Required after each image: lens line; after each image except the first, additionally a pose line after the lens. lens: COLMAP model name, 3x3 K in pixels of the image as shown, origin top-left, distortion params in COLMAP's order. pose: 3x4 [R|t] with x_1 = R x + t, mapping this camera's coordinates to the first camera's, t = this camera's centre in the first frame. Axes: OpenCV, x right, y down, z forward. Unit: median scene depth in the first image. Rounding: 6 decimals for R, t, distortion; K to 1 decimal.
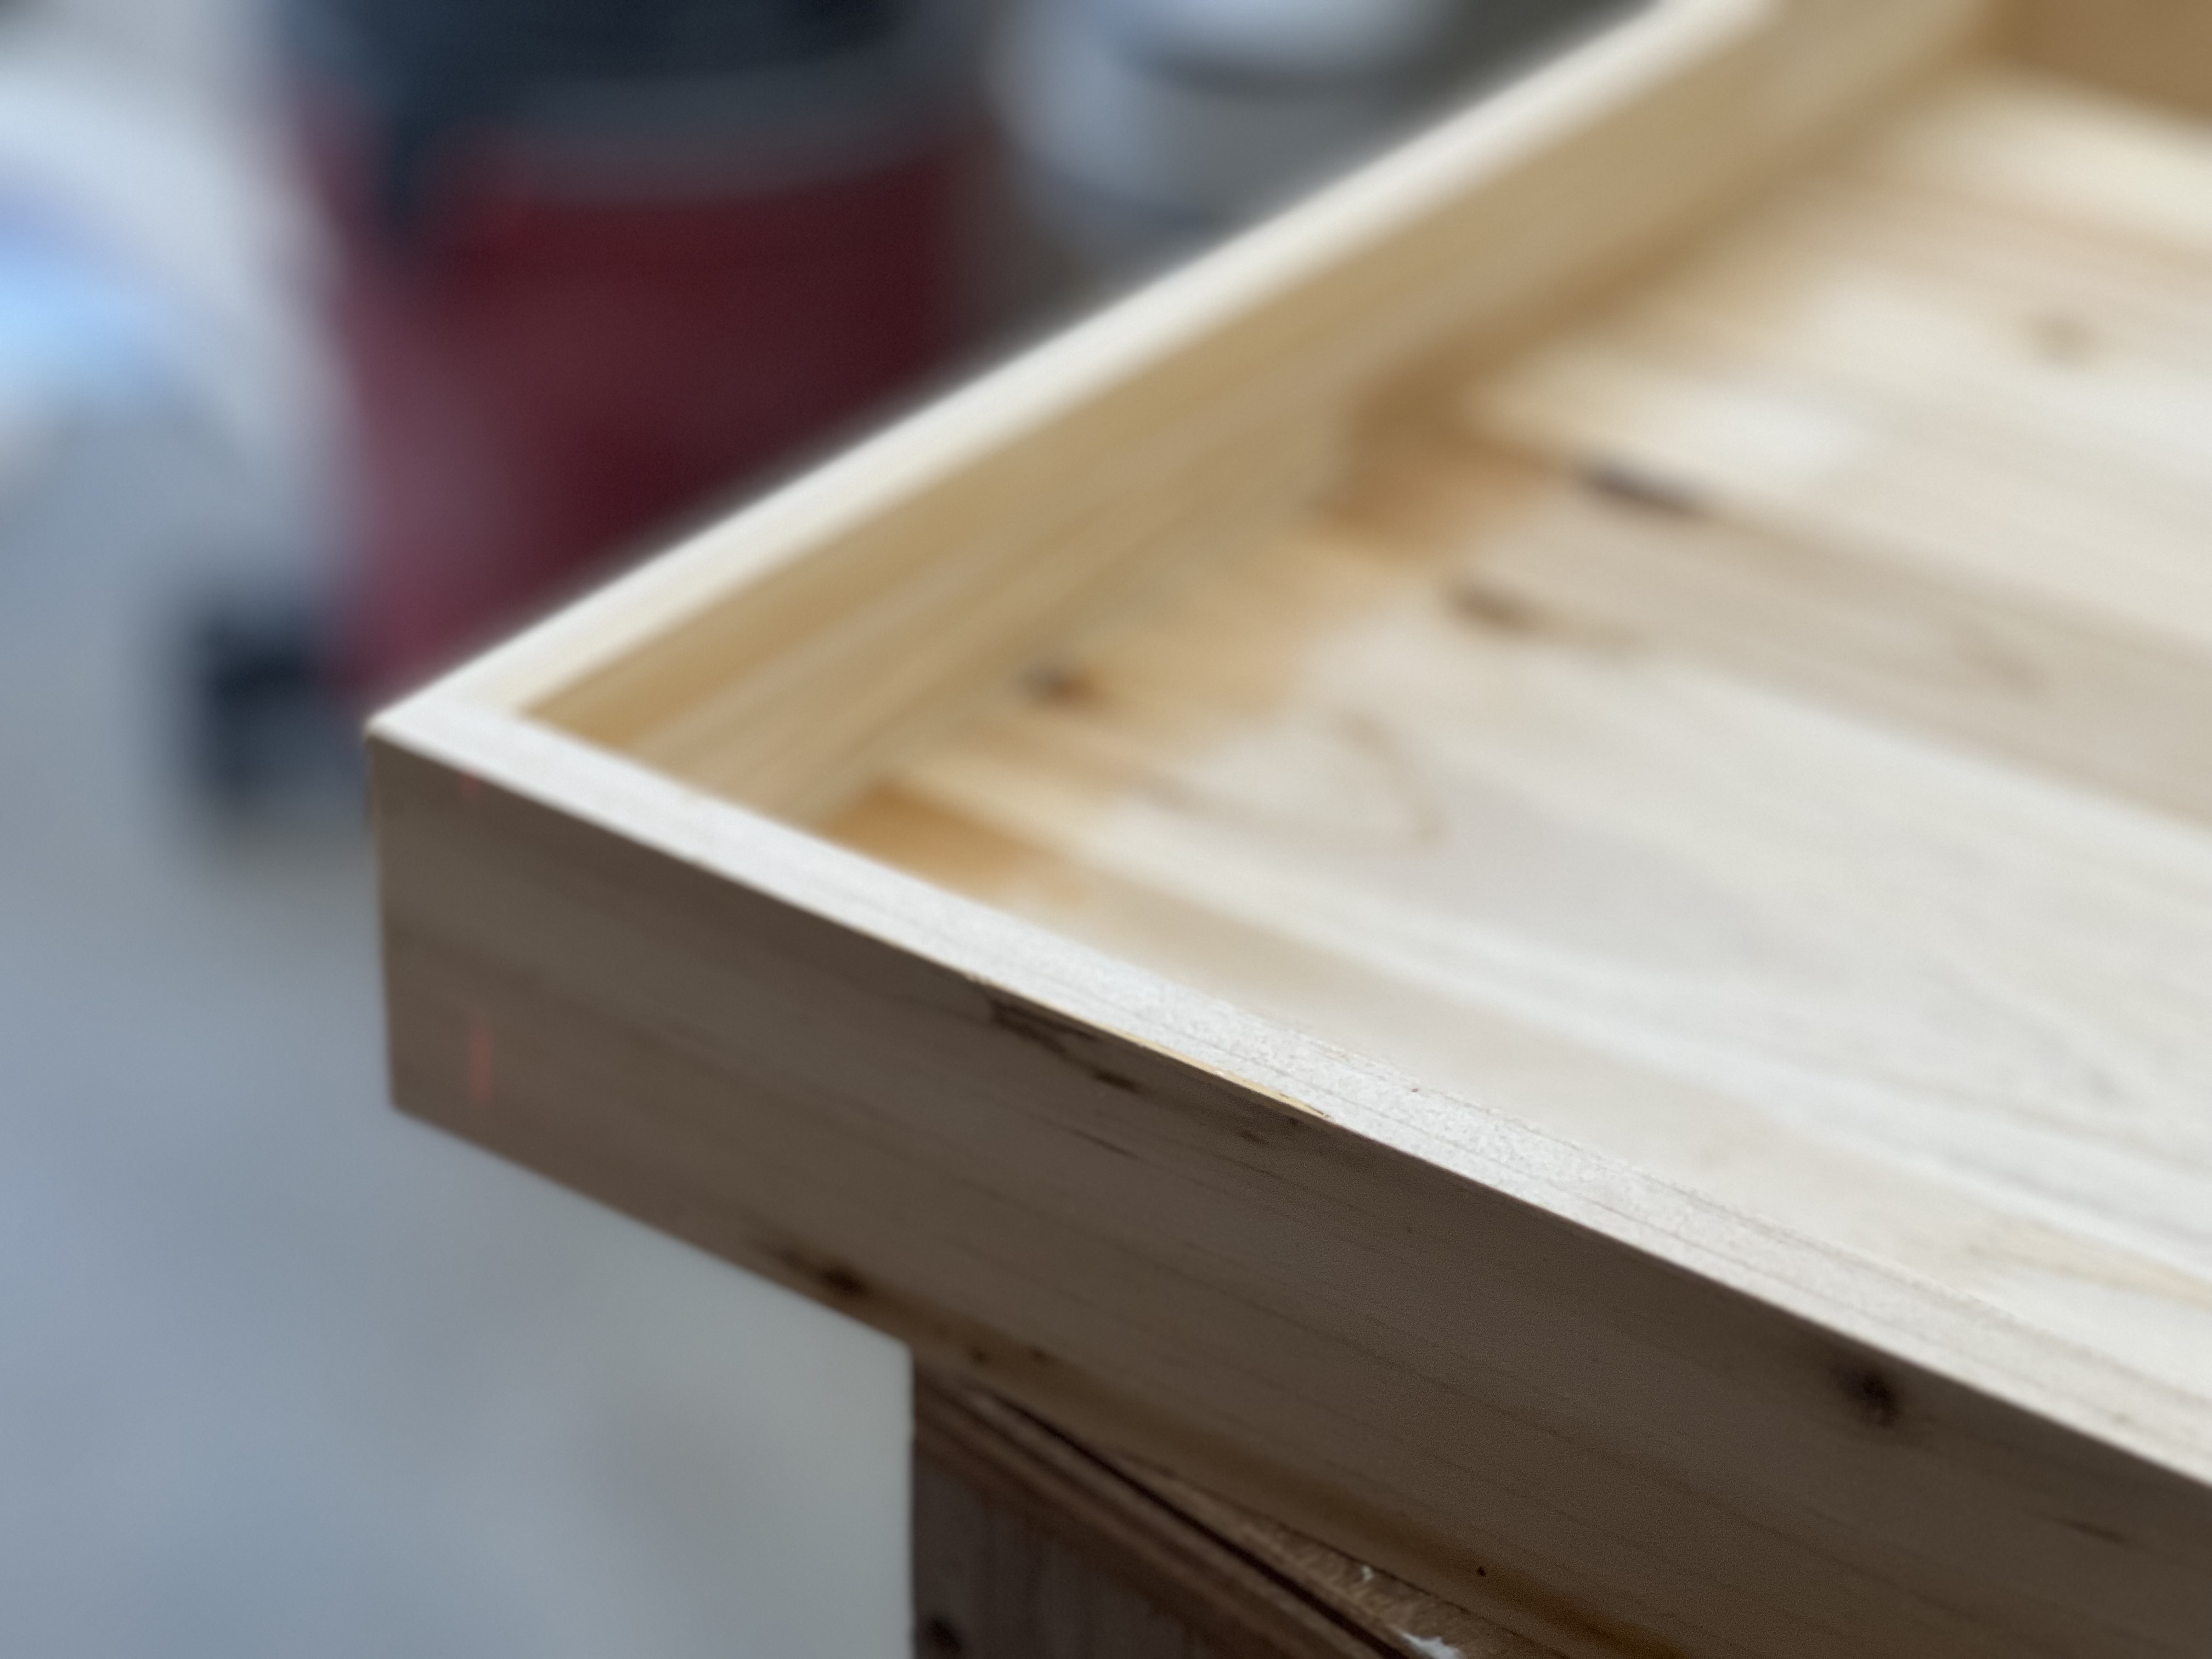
lens RADIAL K [[4897.3, 0, 1113.9], [0, 4897.3, 822.5], [0, 0, 1]] dist [0.308367, 0.000000]
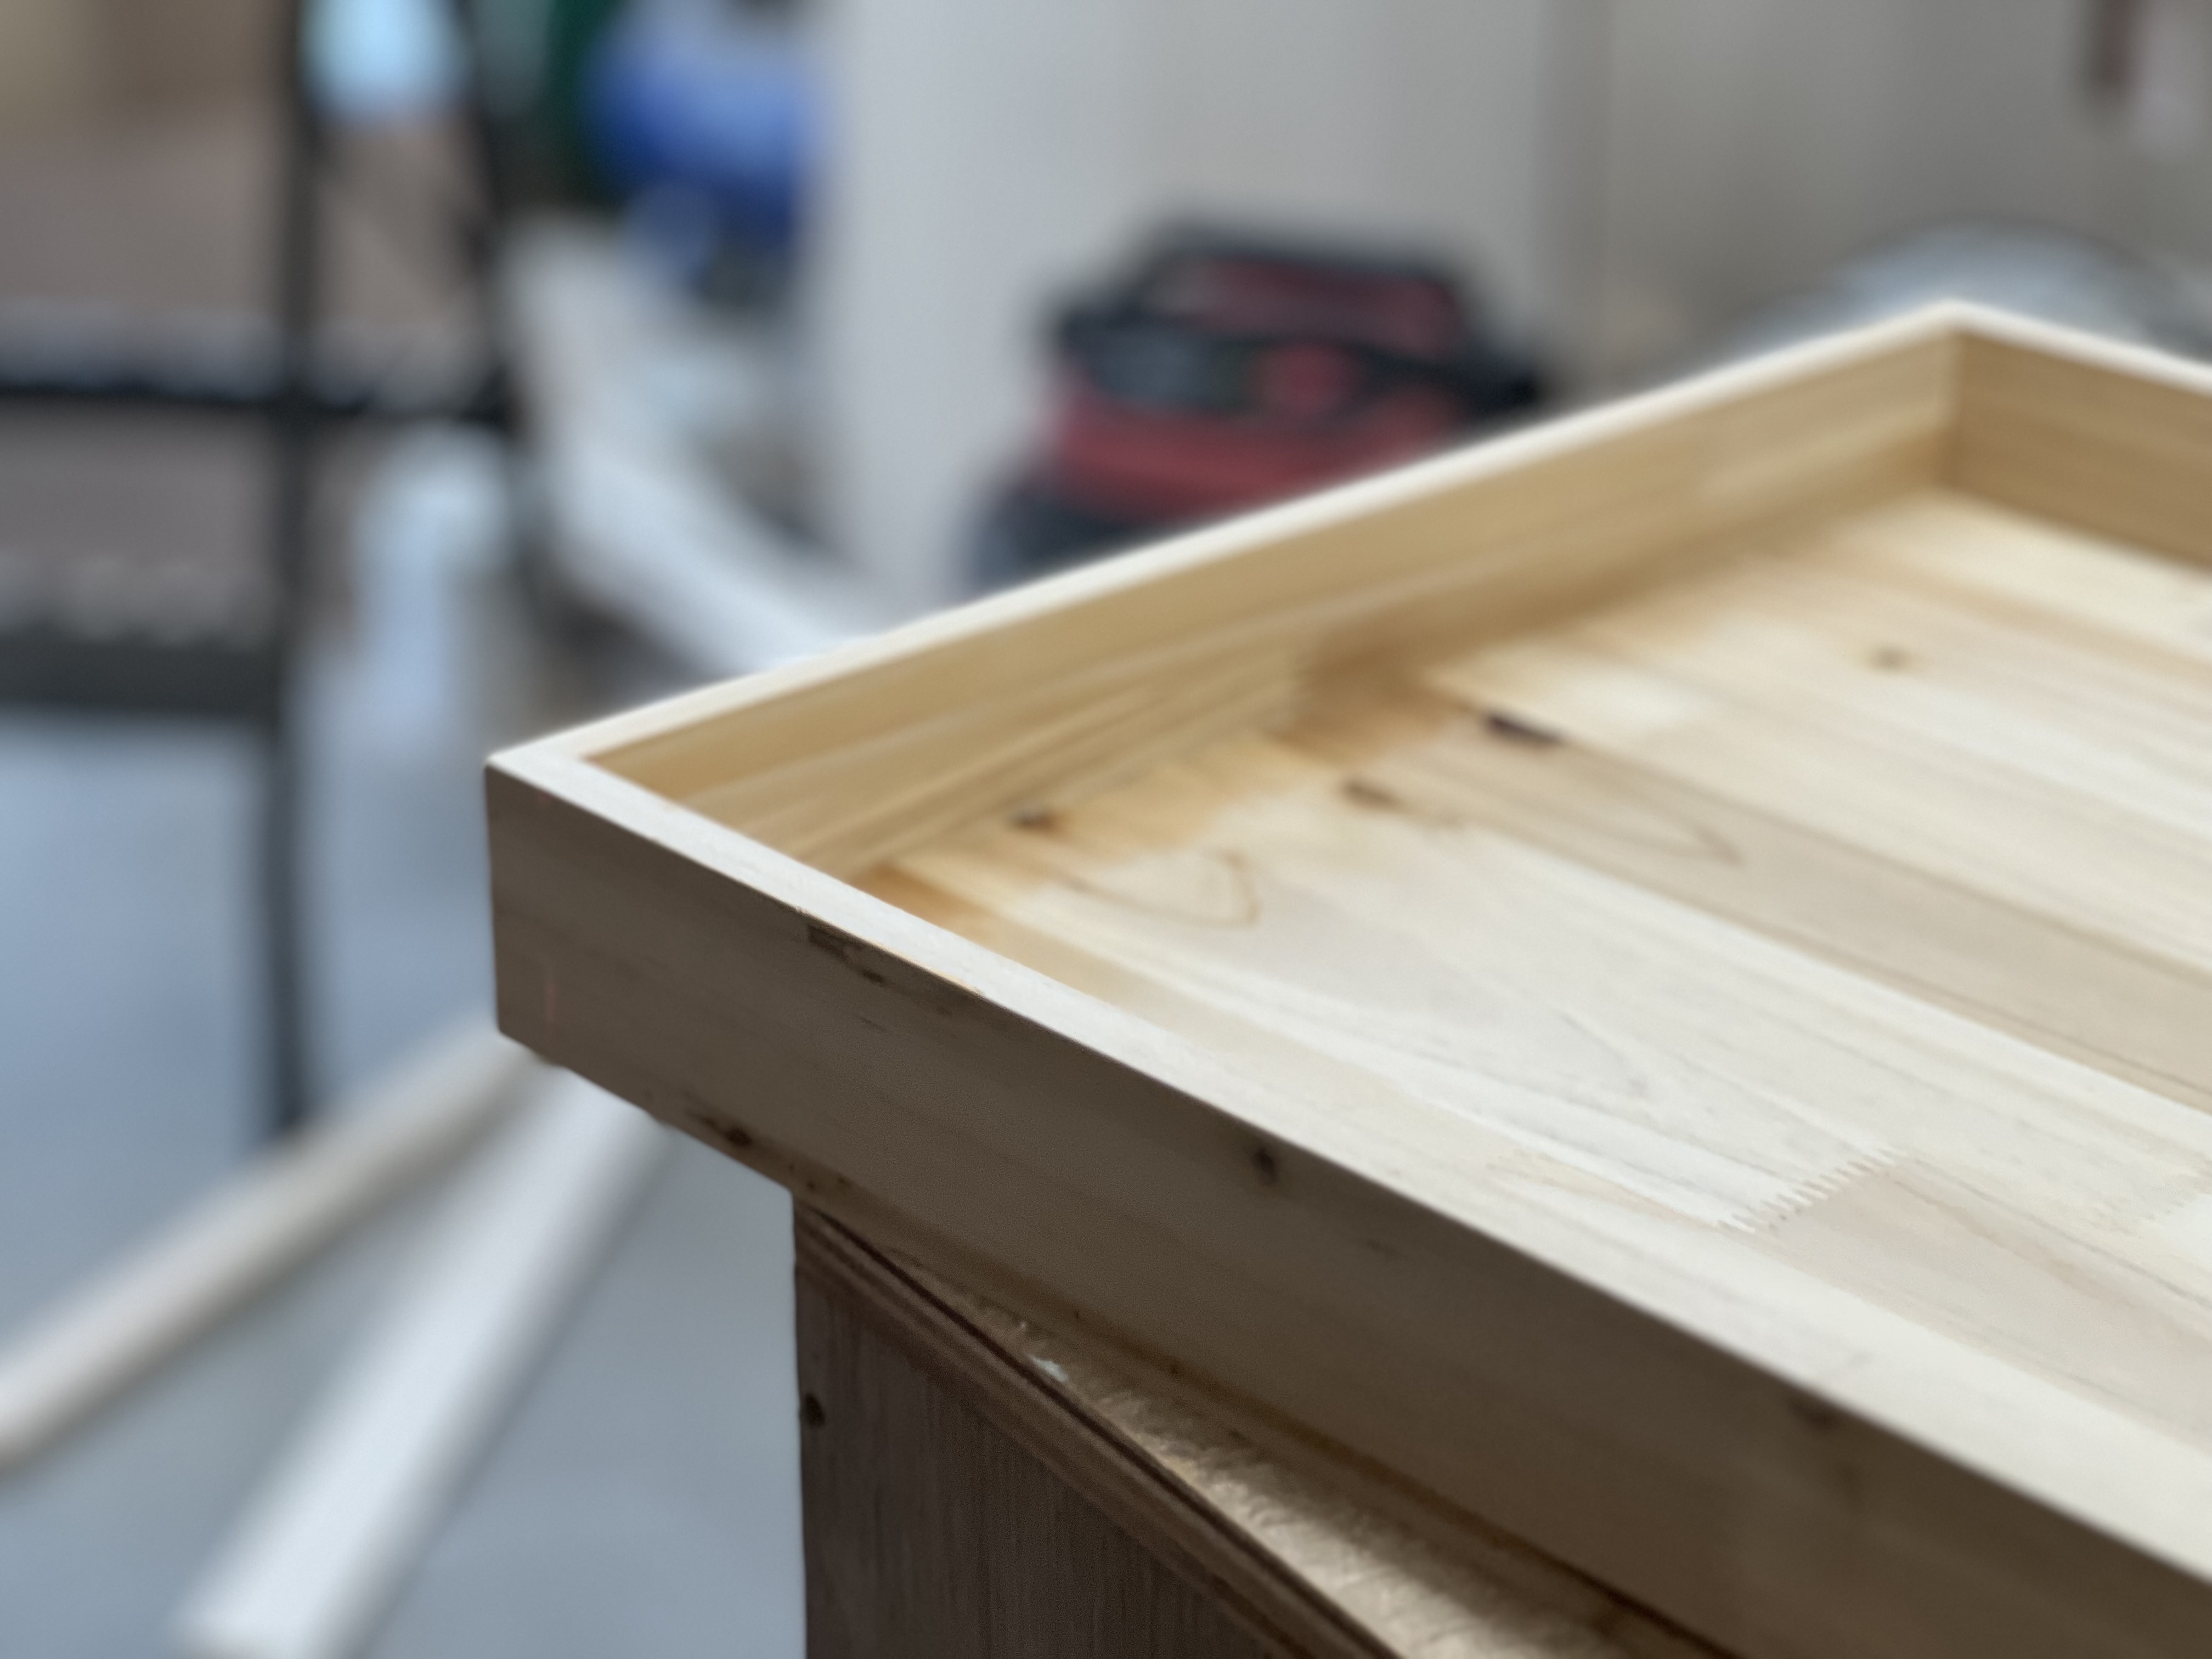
lens RADIAL K [[4897.3, 0, 1099.6], [0, 4897.3, 833.4], [0, 0, 1]] dist [0.308367, 0.000000]
pose [[0.977817, 0.056829, -0.201607, 0.341793], [-0.082753, 0.989003, -0.122579, 0.173488], [0.192423, 0.136543, 0.971766, -0.429604]]
